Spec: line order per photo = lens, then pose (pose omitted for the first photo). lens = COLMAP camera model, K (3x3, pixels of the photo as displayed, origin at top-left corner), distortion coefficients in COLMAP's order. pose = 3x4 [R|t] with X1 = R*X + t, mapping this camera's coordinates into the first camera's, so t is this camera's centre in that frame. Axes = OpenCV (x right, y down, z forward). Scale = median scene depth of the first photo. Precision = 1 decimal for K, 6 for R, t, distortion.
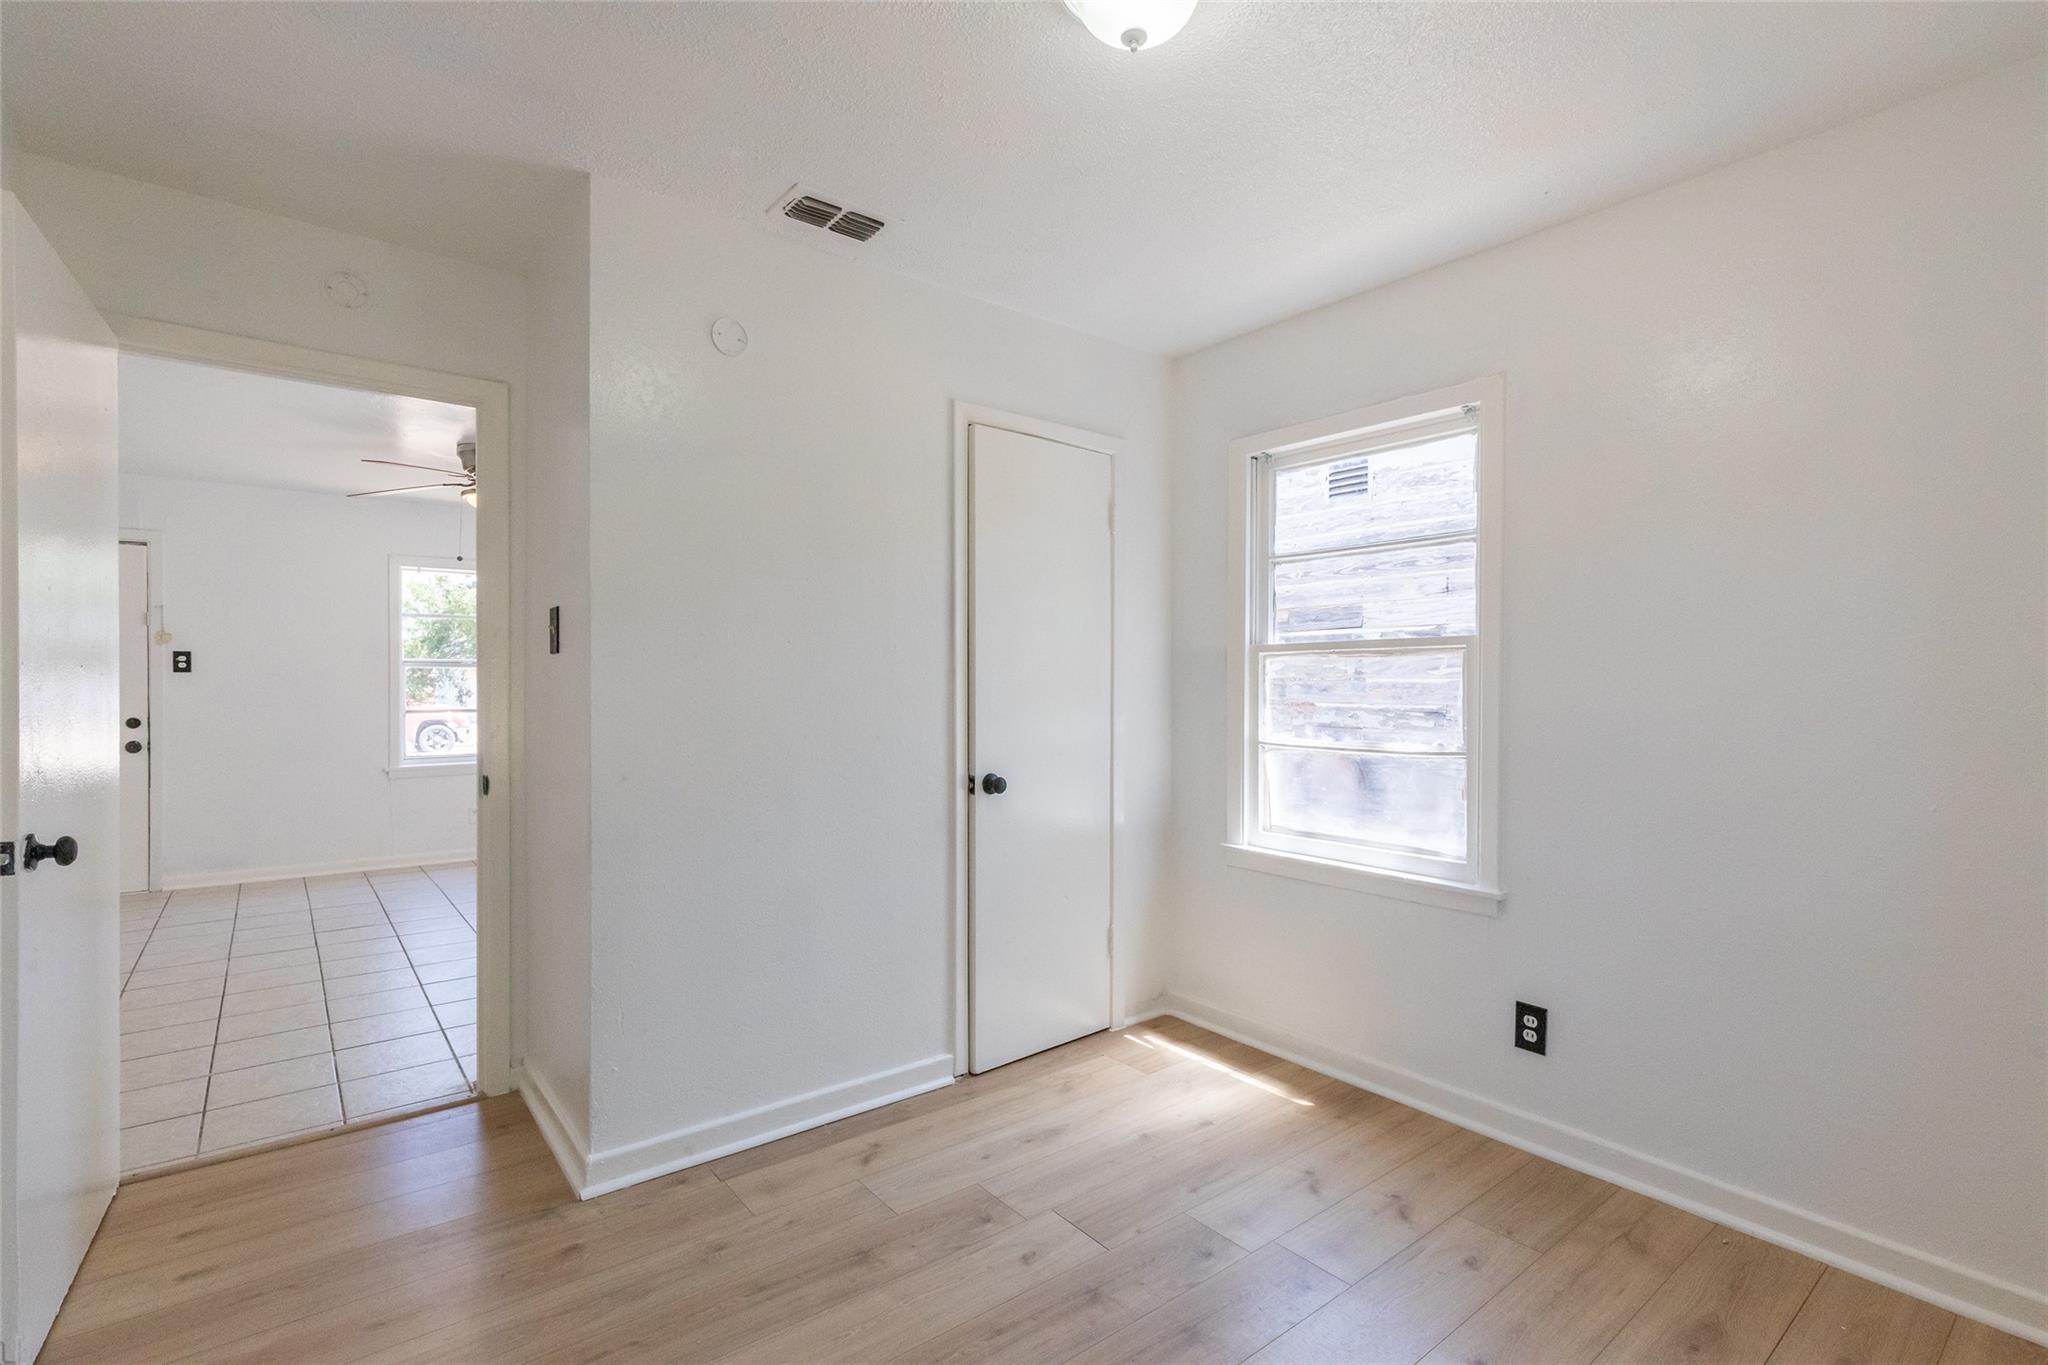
lens RADIAL K [[933.5, 0, 1019.6], [0, 933.5, 687.6], [0, 0, 1]] dist [0.001522, 0.000212]
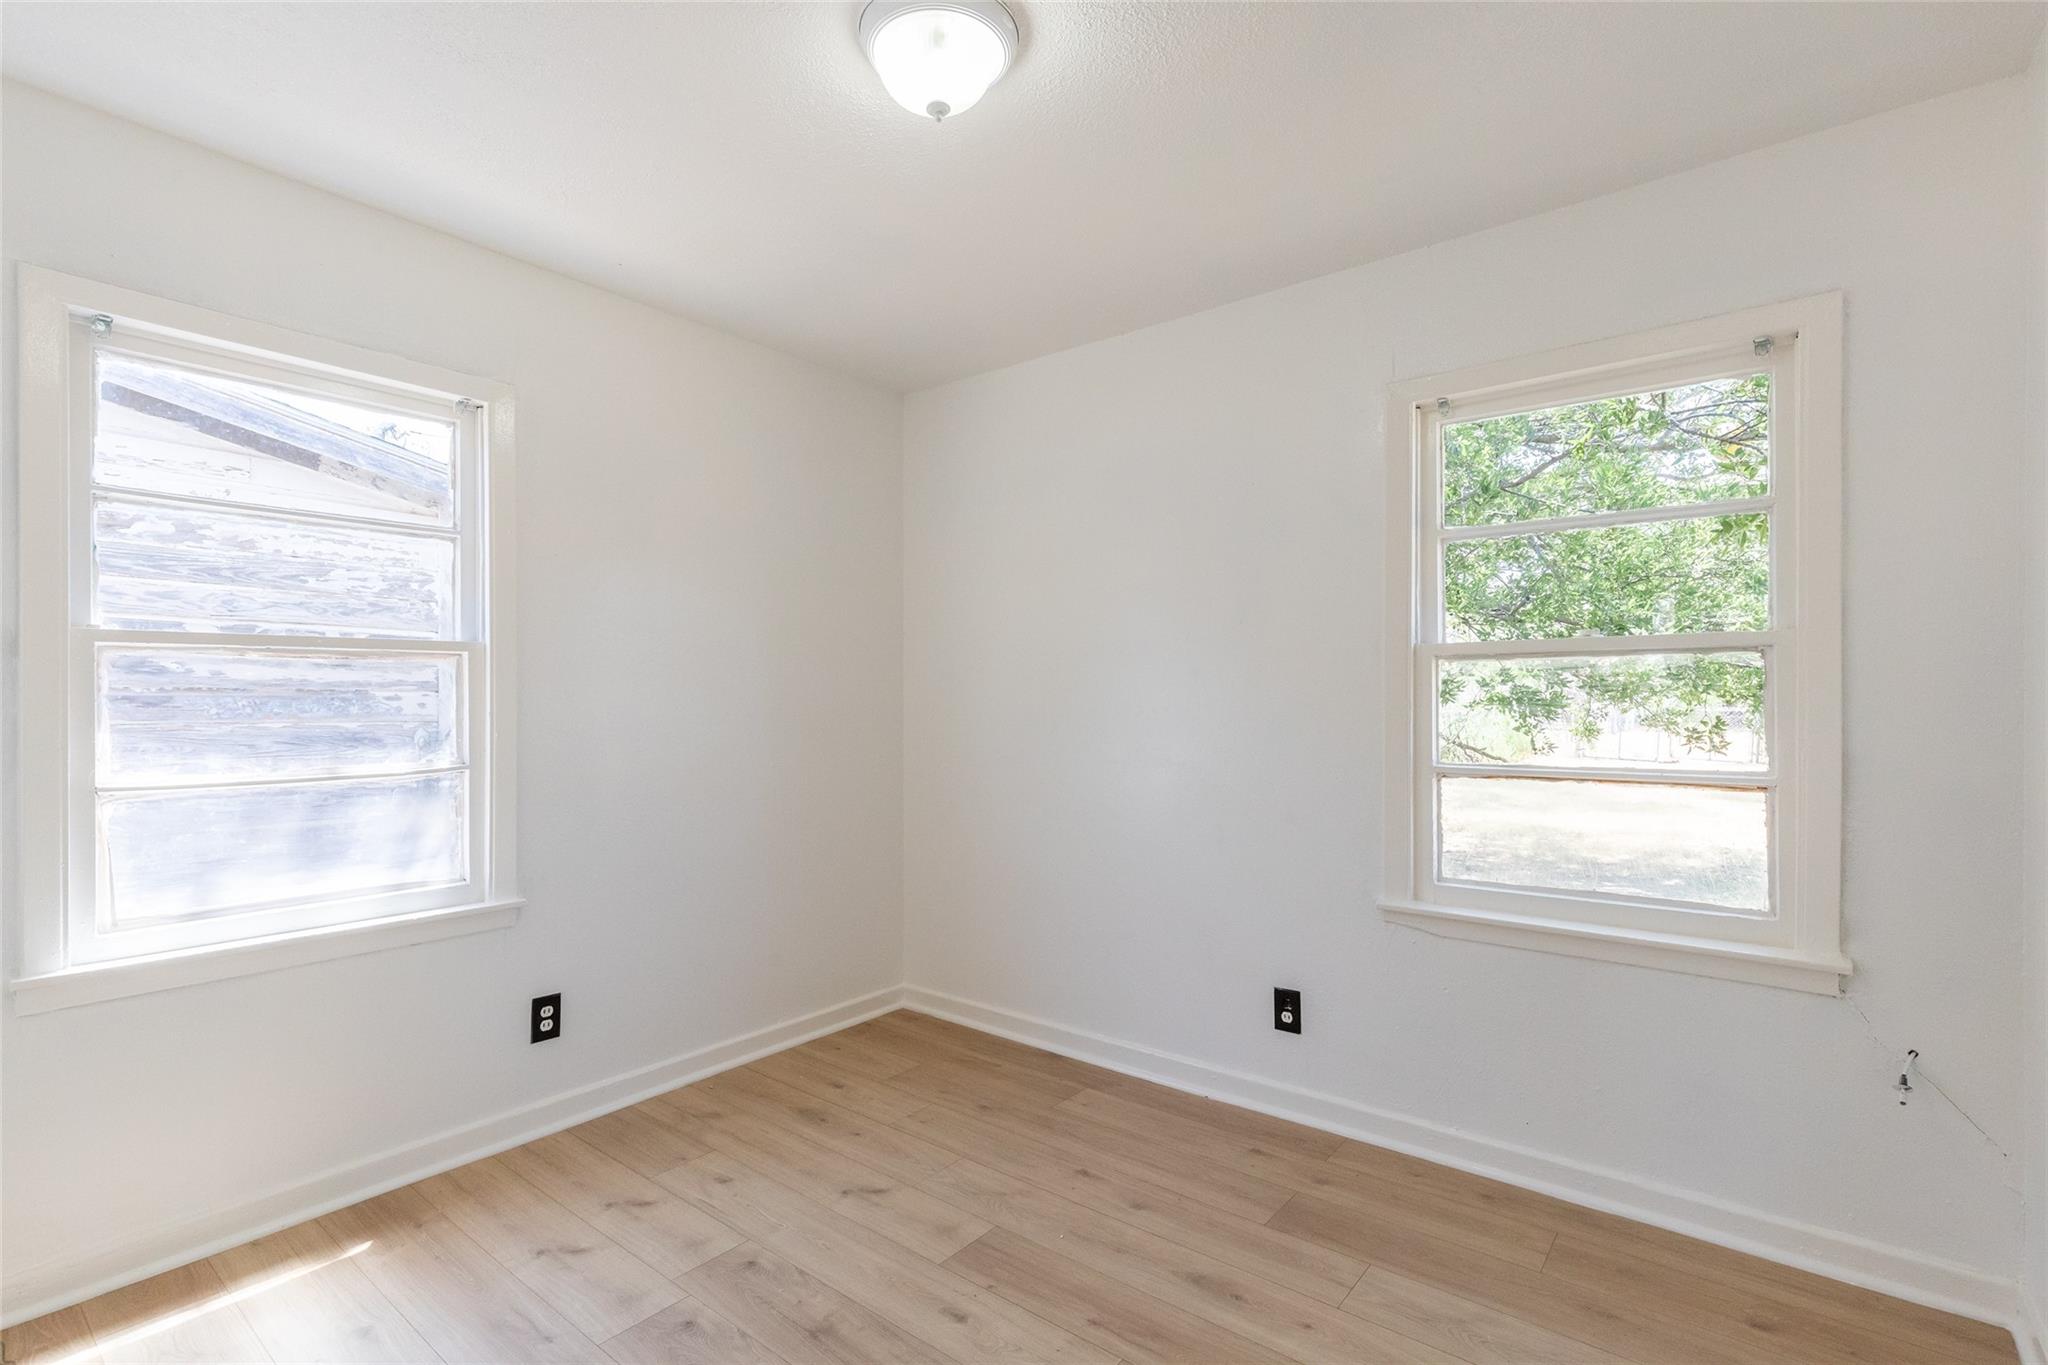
lens RADIAL K [[933.5, 0, 1020.5], [0, 933.5, 688.1], [0, 0, 1]] dist [0.001522, 0.000212]
pose [[-0.222540, 0.004163, 0.974915, -0.590505], [0.001472, 0.999991, -0.003934, -0.004422], [-0.974923, 0.000559, -0.222544, 0.693232]]
